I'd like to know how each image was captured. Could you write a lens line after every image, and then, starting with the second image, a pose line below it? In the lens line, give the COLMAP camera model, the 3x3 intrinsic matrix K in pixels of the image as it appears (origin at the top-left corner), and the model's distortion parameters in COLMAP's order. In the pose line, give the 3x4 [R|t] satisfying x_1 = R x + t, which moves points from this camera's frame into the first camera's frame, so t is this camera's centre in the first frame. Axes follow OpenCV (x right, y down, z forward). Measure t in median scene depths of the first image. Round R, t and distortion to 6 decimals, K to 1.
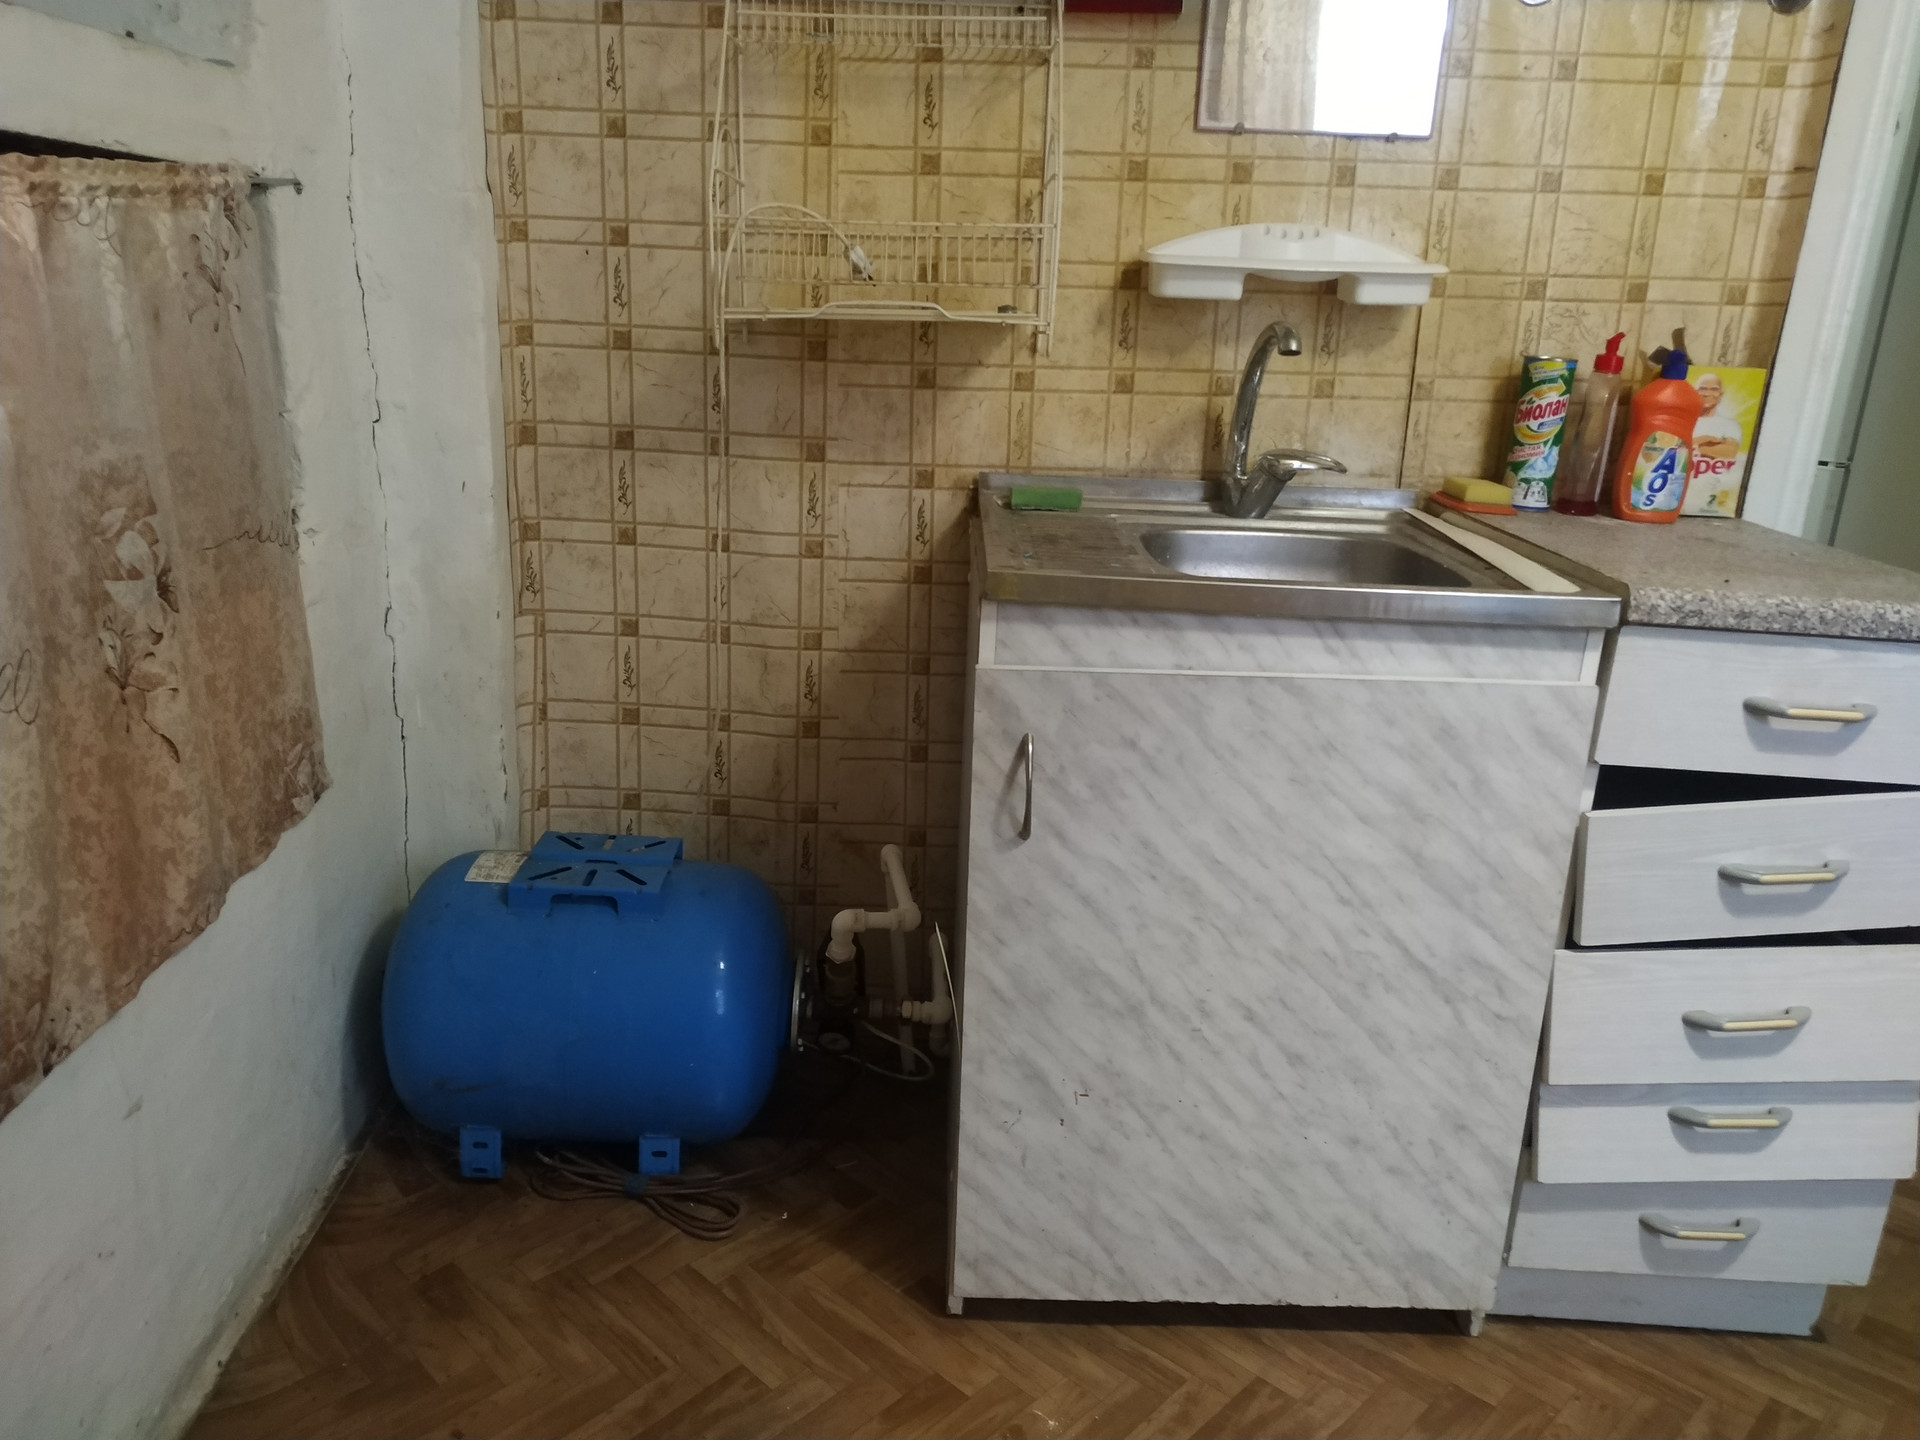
lens RADIAL K [[1402.1, 0, 960.0], [0, 1402.1, 720.0], [0, 0, 1]] dist [-0.006434, -0.012268]
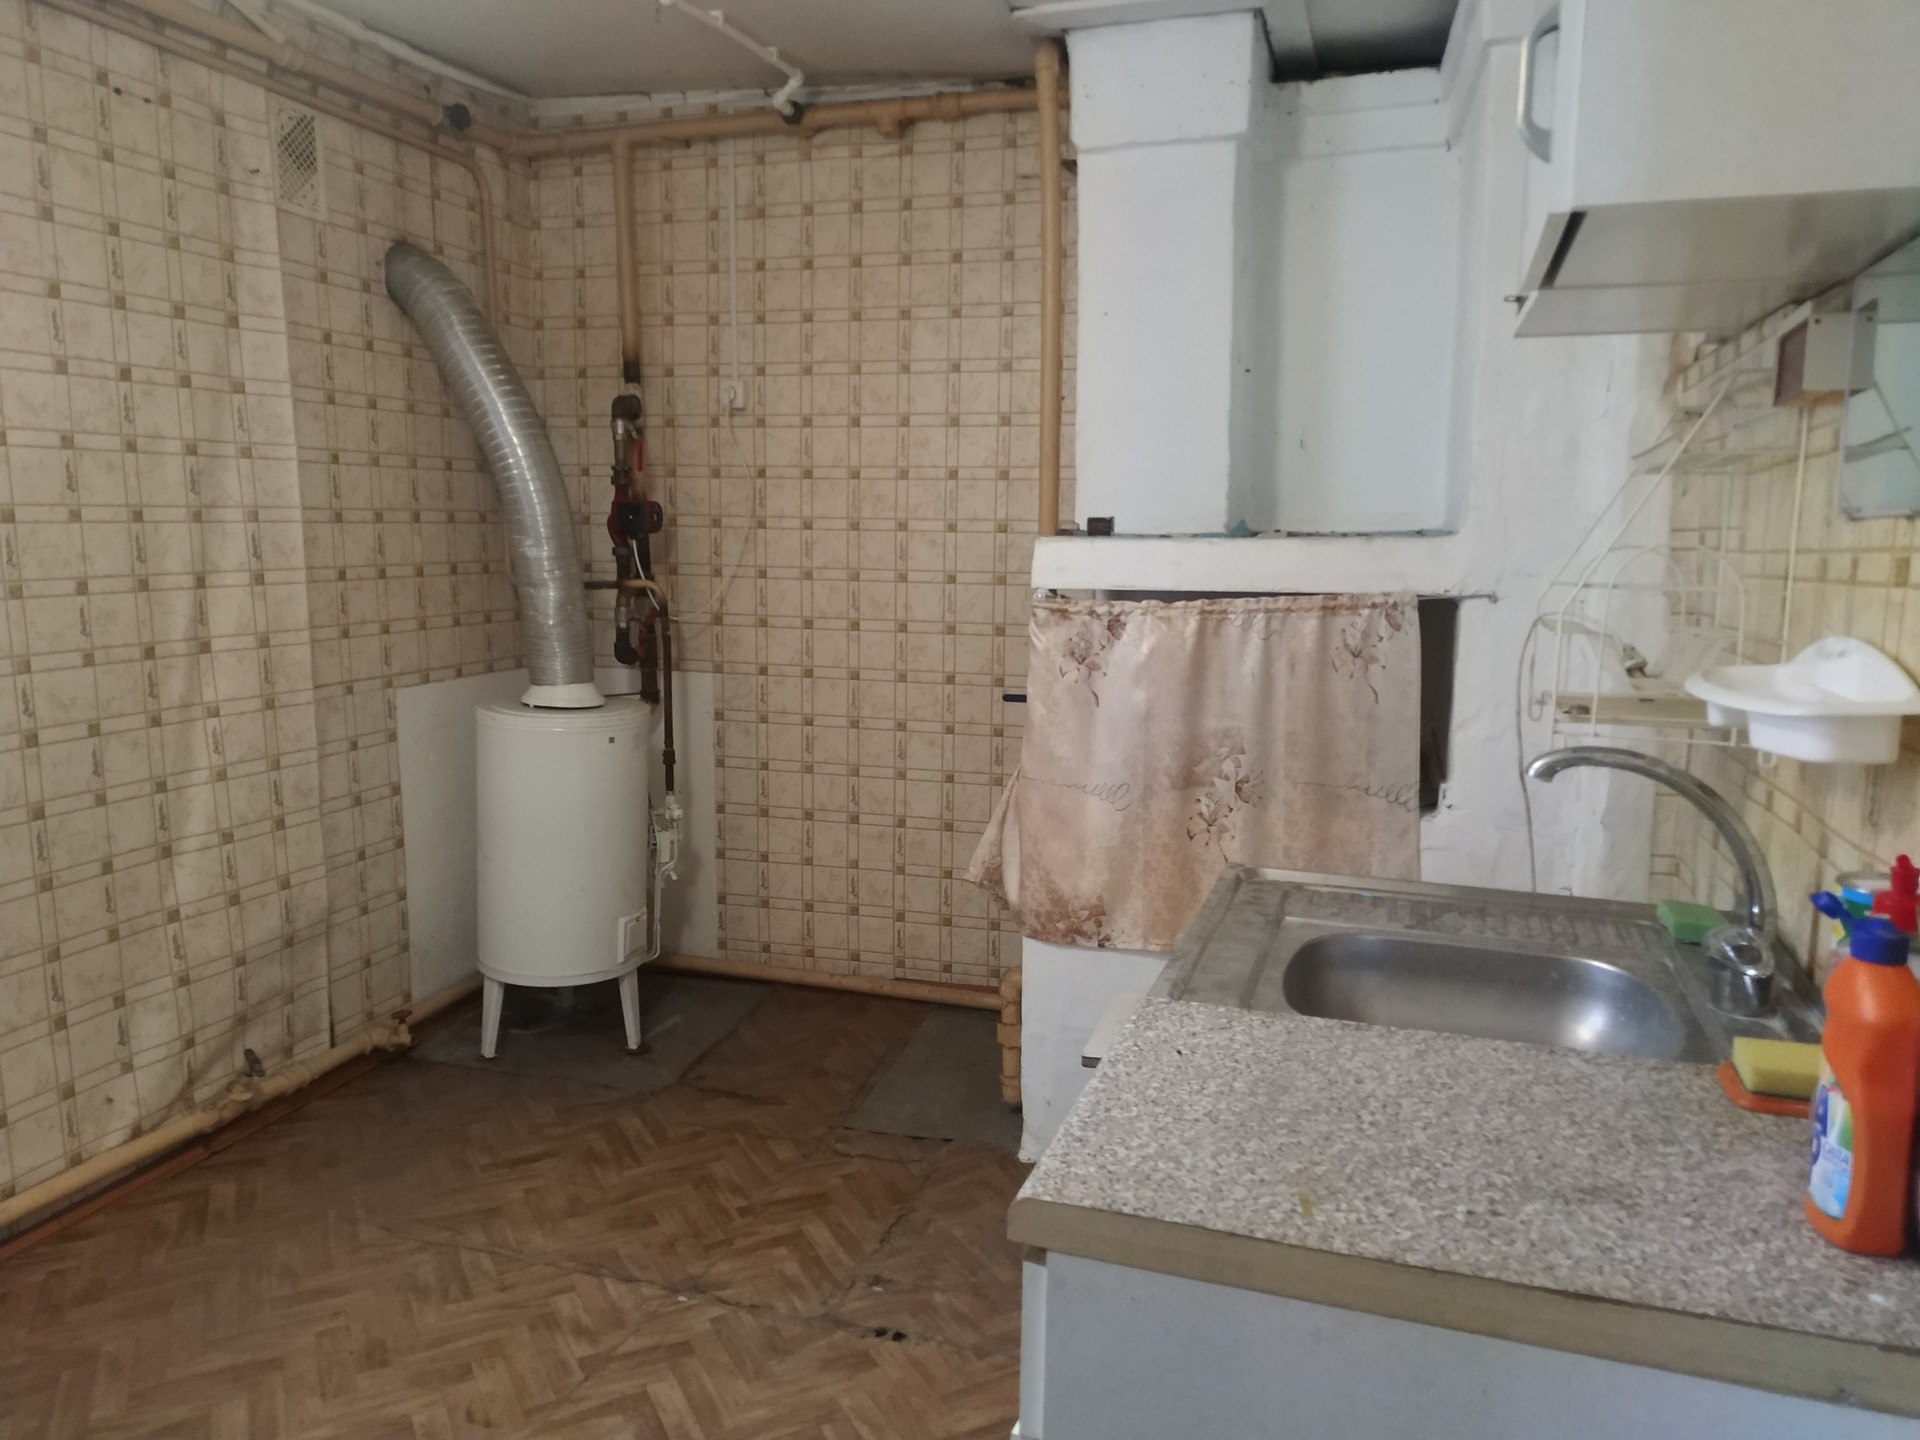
lens RADIAL K [[1415.7, 0, 960.0], [0, 1415.7, 720.0], [0, 0, 1]] dist [0.113369, -0.001801]
pose [[-0.334032, 0.084679, -0.938750, 1.303874], [-0.292196, 0.937588, 0.188545, -0.390745], [0.896127, 0.337280, -0.288442, 0.993958]]
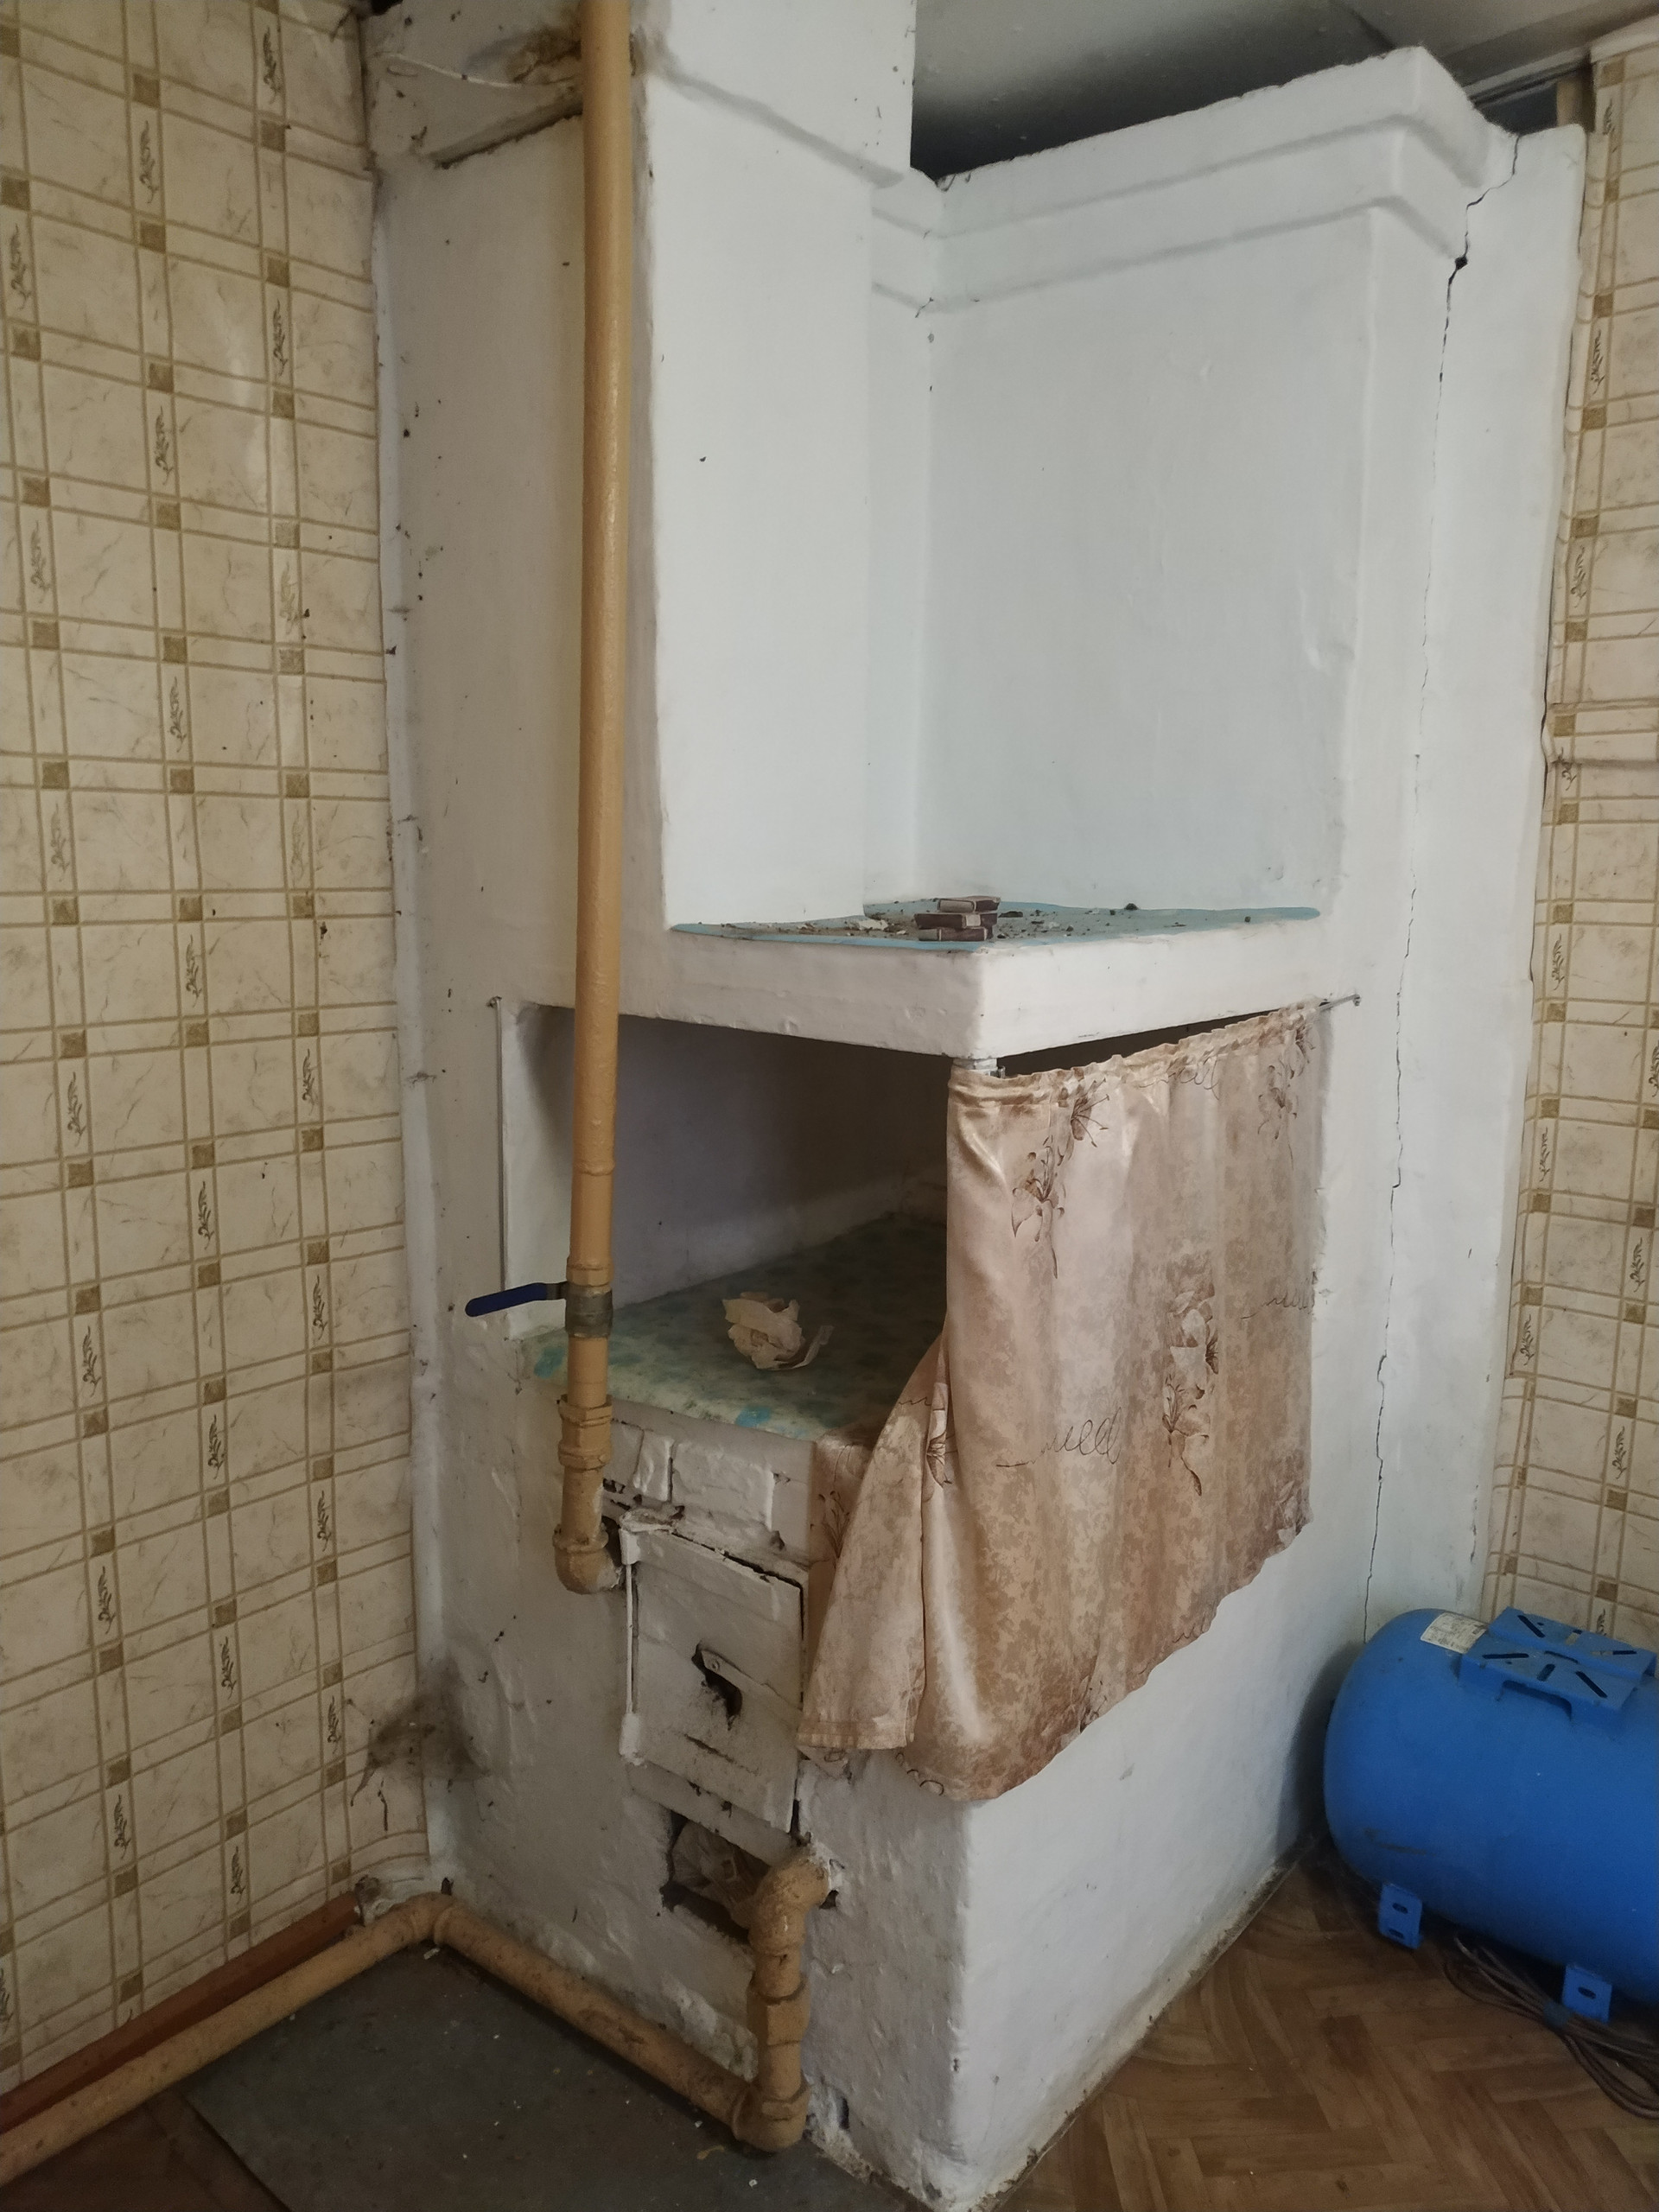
lens RADIAL K [[1636.0, 0, 829.5], [0, 1636.0, 1106.0], [0, 0, 1]] dist [0.013588, 0.000142]
pose [[0.752715, 0.069941, -0.654621, 0.095962], [-0.167612, 0.981934, -0.087817, -0.104287], [0.636653, 0.175824, 0.750839, -0.292334]]
